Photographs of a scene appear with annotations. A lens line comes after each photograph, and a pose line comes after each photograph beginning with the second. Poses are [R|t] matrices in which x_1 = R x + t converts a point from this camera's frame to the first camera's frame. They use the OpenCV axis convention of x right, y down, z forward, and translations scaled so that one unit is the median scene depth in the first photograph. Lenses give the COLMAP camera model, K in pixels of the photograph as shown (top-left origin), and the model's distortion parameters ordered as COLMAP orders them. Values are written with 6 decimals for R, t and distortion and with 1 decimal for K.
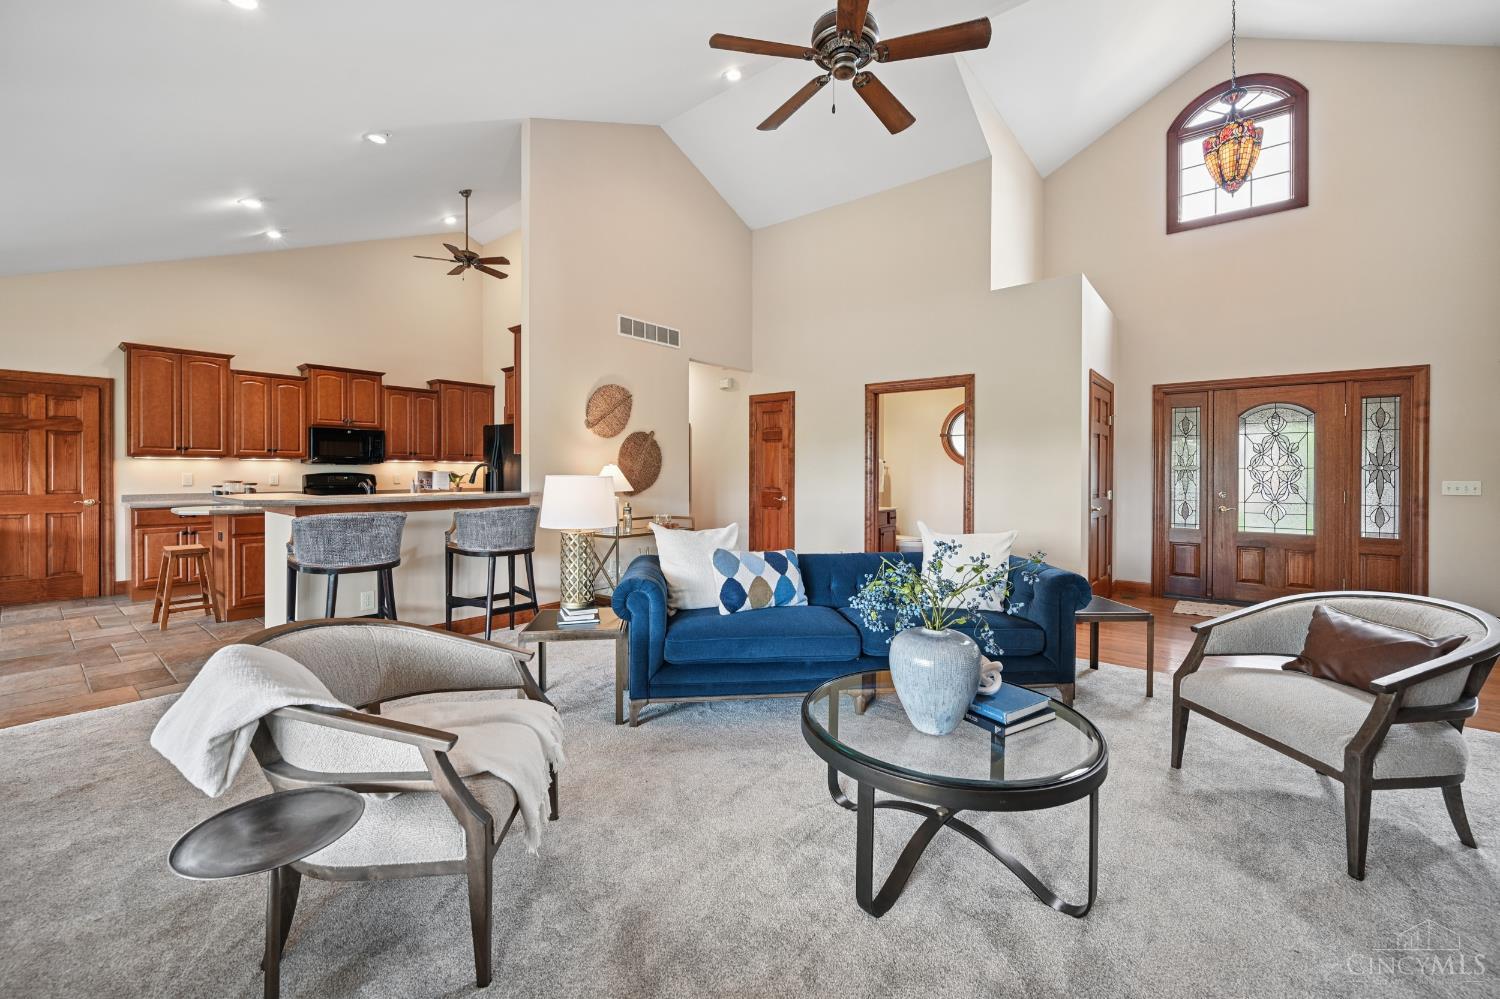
lens RADIAL K [[593.6, 0, 751.5], [0, 593.6, 478.4], [0, 0, 1]] dist [-0.000618, -0.000336]
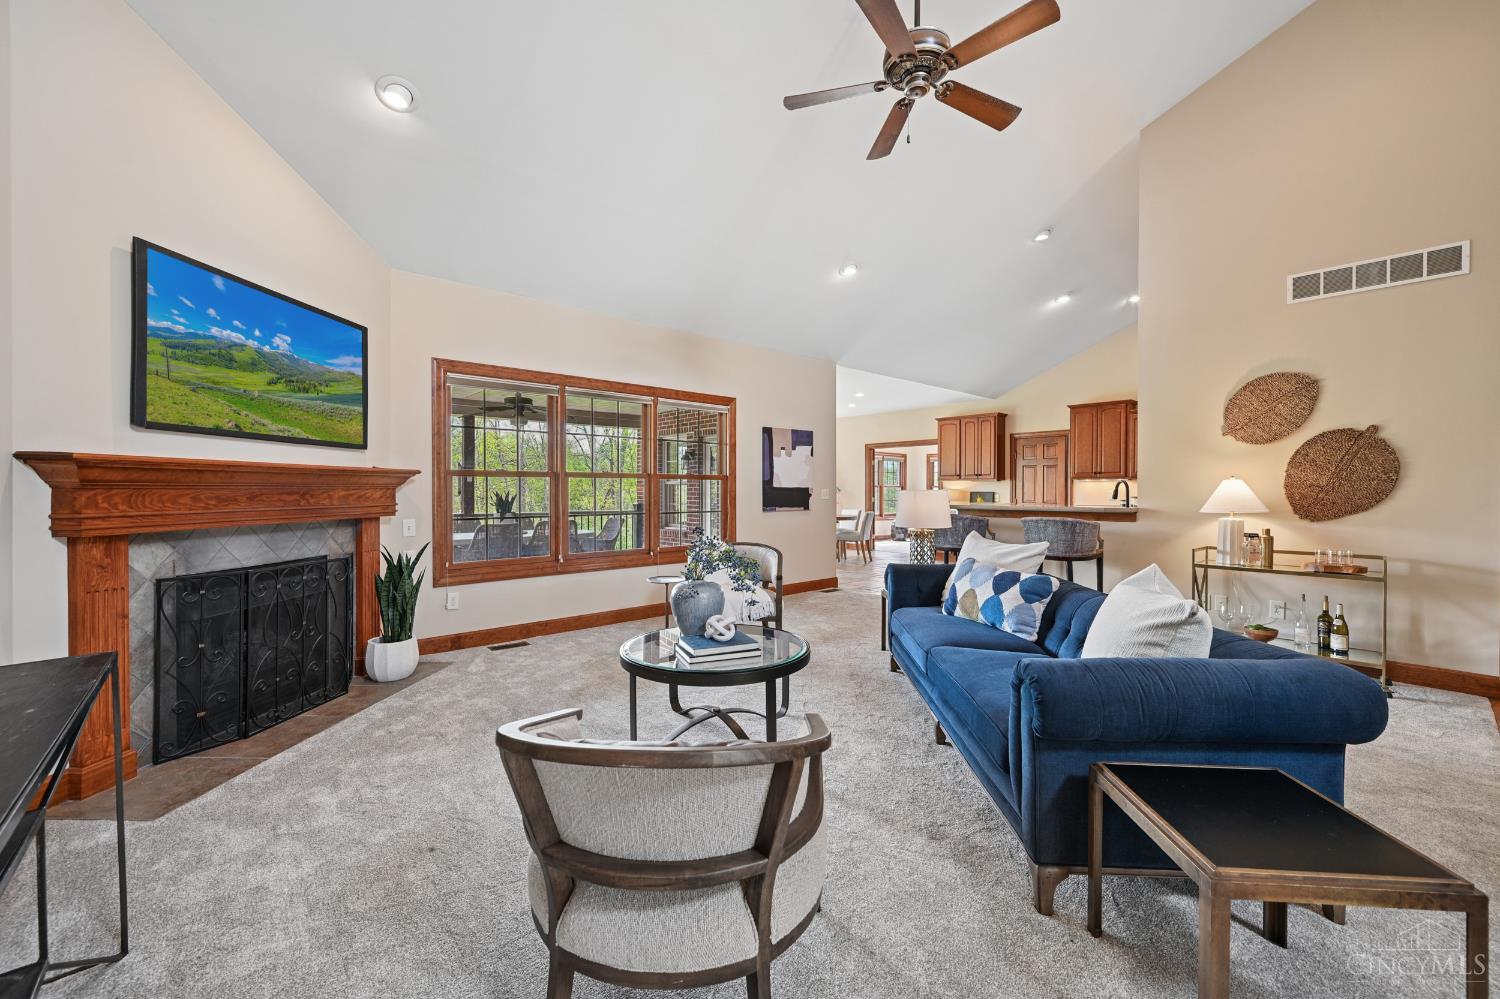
lens RADIAL K [[595.0, 0, 744.4], [0, 595.0, 487.2], [0, 0, 1]] dist [0.000425, -0.000150]
pose [[-0.173603, -0.006835, -0.984792, 0.591906], [-0.011002, 0.999927, -0.005001, -0.000066], [0.984754, 0.009967, -0.173666, 0.428648]]
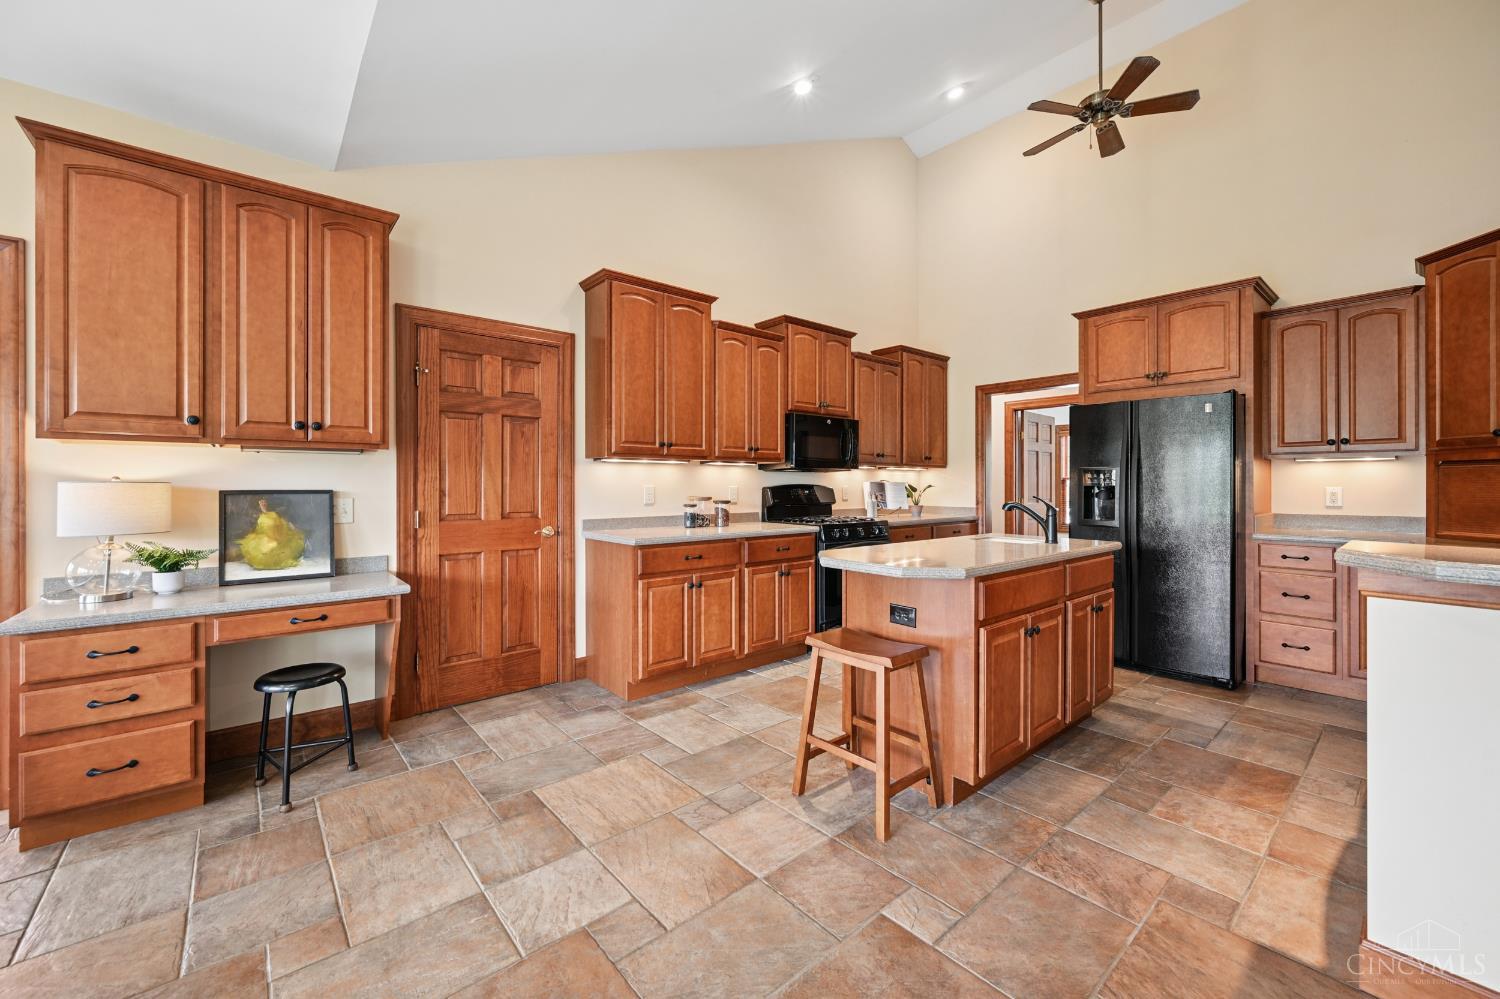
lens RADIAL K [[592.6, 0, 747.3], [0, 592.6, 488.1], [0, 0, 1]] dist [-0.000571, -0.000059]
pose [[0.982815, 0.001153, -0.184591, -0.780961], [-0.001803, 0.999993, -0.003354, -0.003847], [0.184586, 0.003629, 0.982810, 0.419099]]
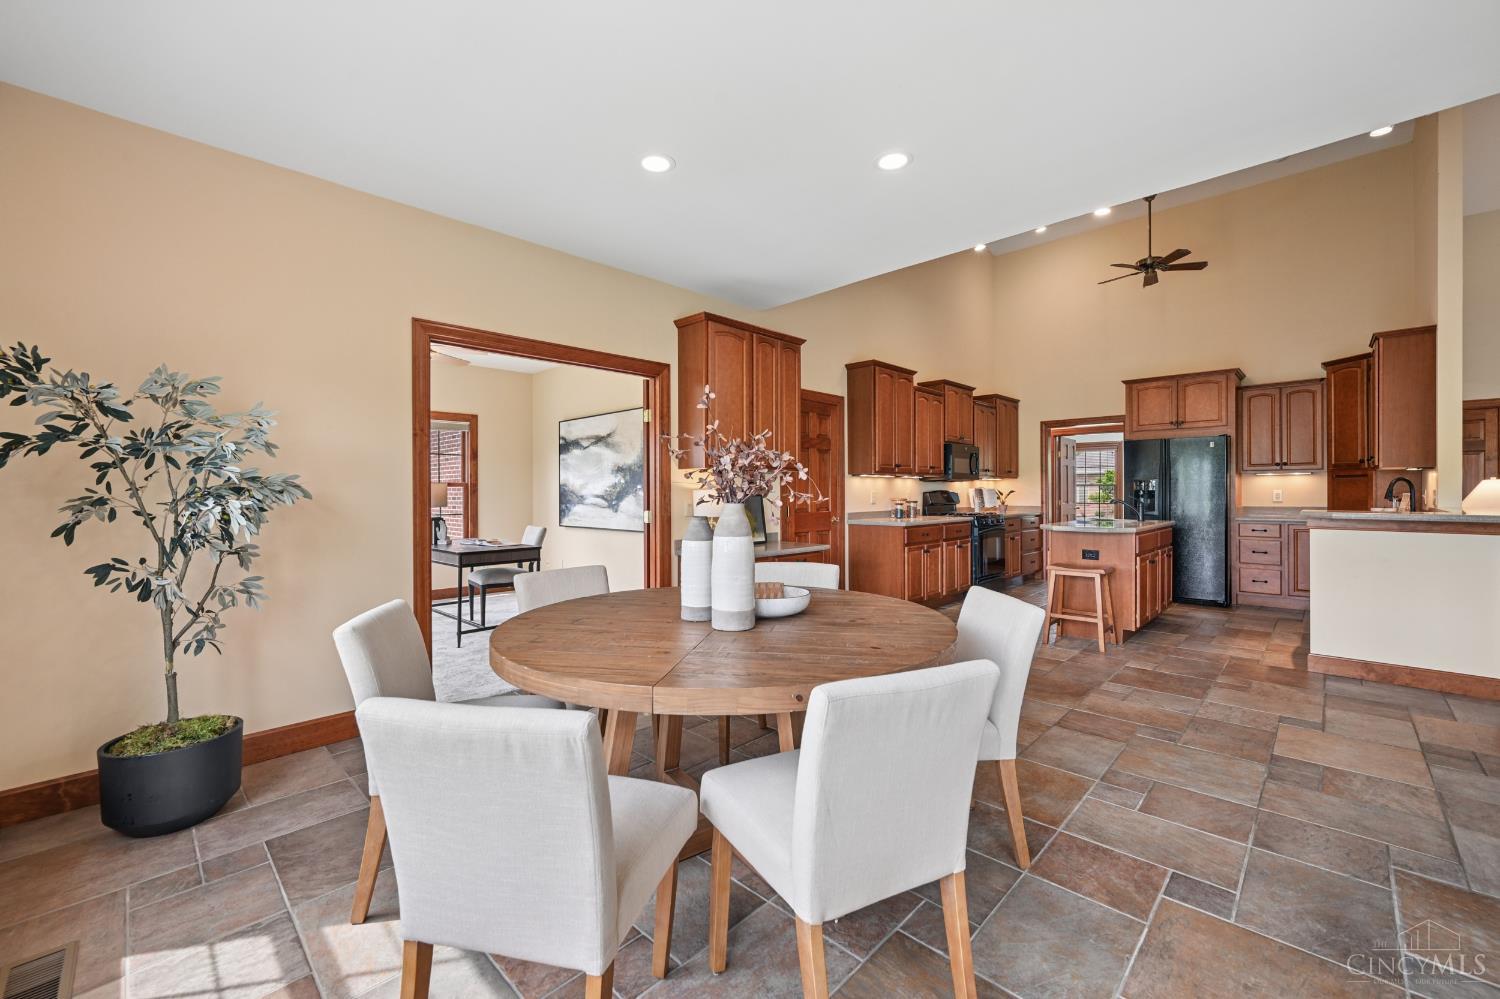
lens RADIAL K [[605.7, 0, 745.2], [0, 605.7, 496.7], [0, 0, 1]] dist [0.001055, -0.000016]
pose [[0.995521, -0.003795, -0.094468, -1.145656], [0.003765, 0.999993, -0.000496, 0.000460], [0.094470, 0.000138, 0.995528, -0.037026]]
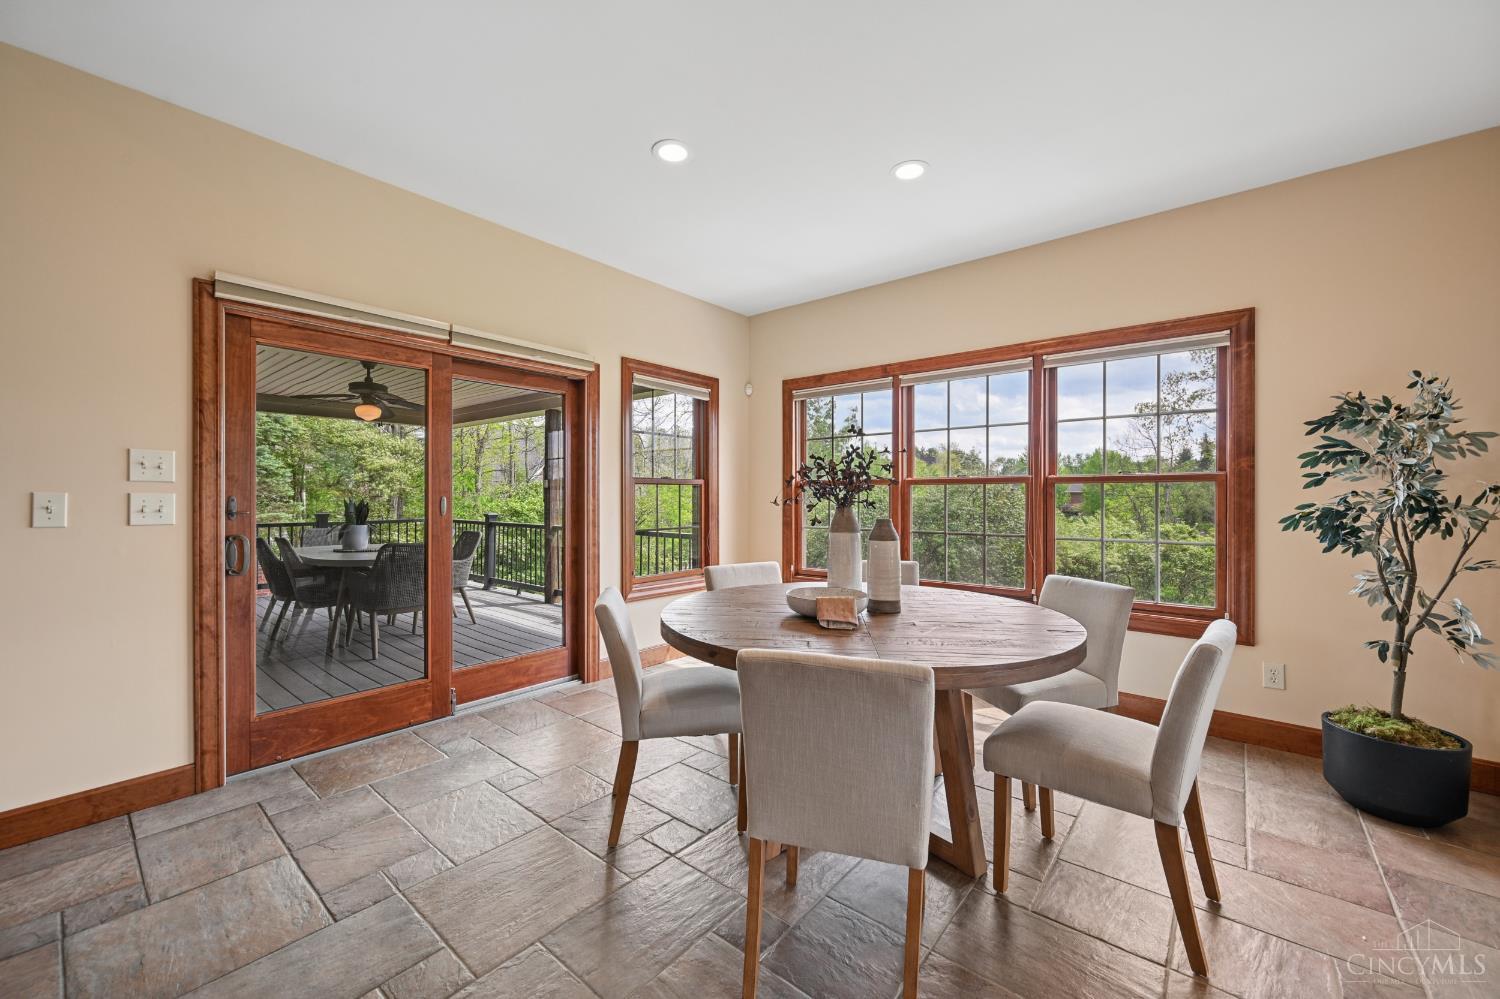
lens RADIAL K [[587.7, 0, 750.7], [0, 587.7, 492.3], [0, 0, 1]] dist [-0.001684, 0.000000]
pose [[-0.999849, -0.001714, 0.017290, -1.126018], [-0.001674, 0.999996, 0.002313, -0.006625], [-0.017294, 0.002283, -0.999848, 0.713825]]
